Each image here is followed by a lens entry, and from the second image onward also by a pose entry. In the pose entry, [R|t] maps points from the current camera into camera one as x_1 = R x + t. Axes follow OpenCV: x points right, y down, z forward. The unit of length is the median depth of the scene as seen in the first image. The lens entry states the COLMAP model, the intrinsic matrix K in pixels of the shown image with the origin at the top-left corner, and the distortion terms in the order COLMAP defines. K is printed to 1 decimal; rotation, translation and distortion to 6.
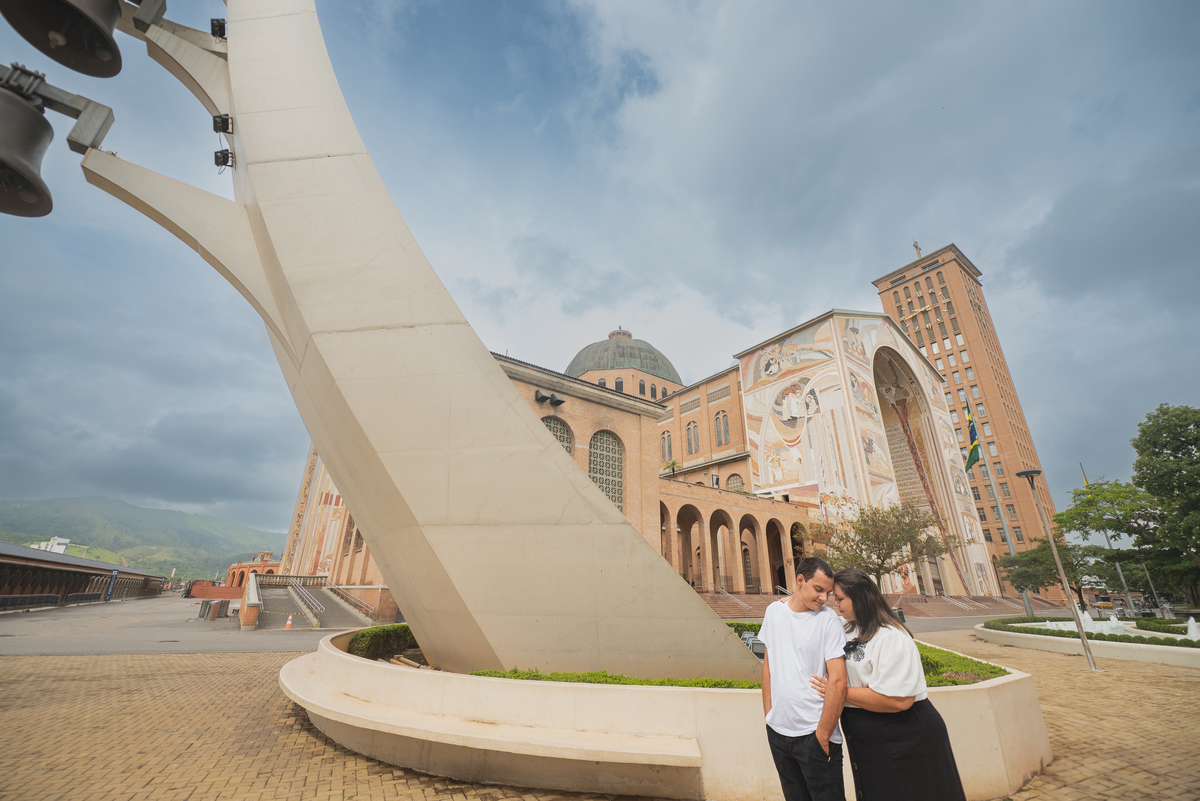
lens RADIAL K [[482.5, 0, 600.0], [0, 482.5, 400.5], [0, 0, 1]] dist [-0.000122, -0.000275]
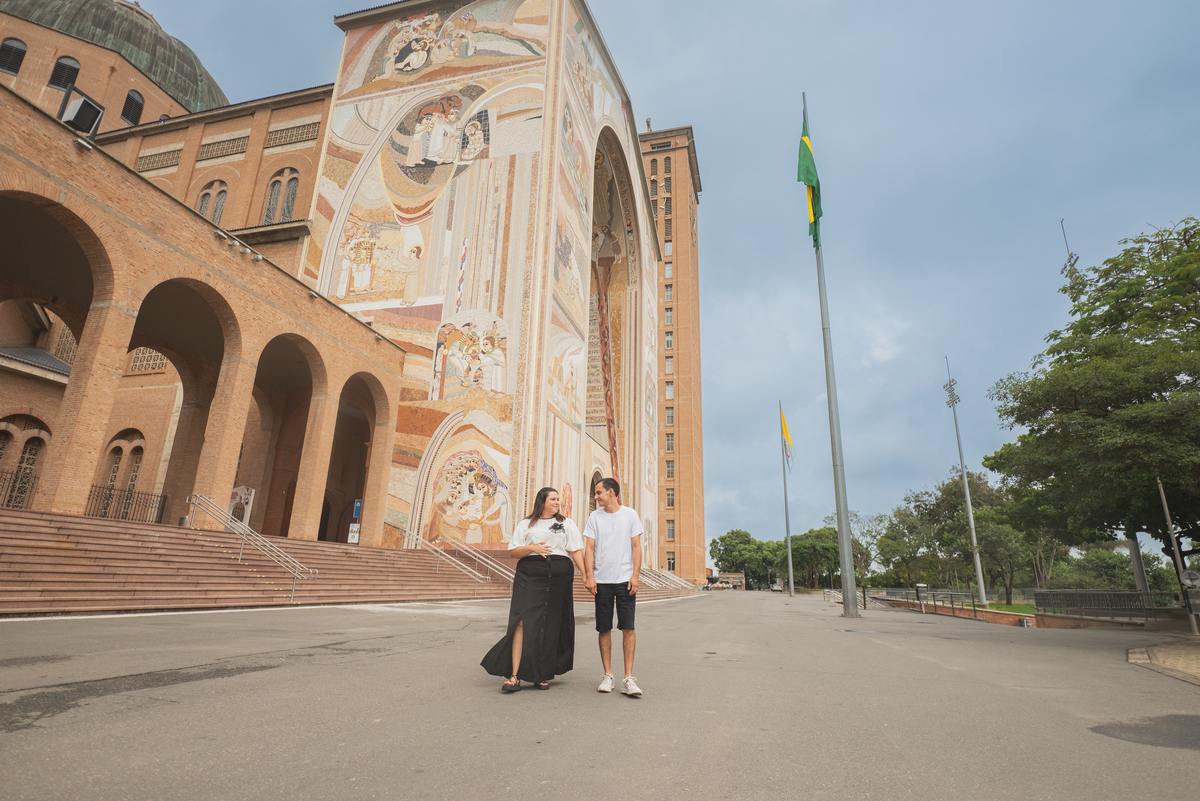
lens RADIAL K [[600.8, 0, 600.0], [0, 600.8, 400.5], [0, 0, 1]] dist [-0.004453, -0.000962]
pose [[0.779164, 0.191155, 0.596961, 0.232213], [-0.249234, 0.968323, 0.015235, 0.191181], [-0.575139, -0.160654, 0.802126, 0.429534]]
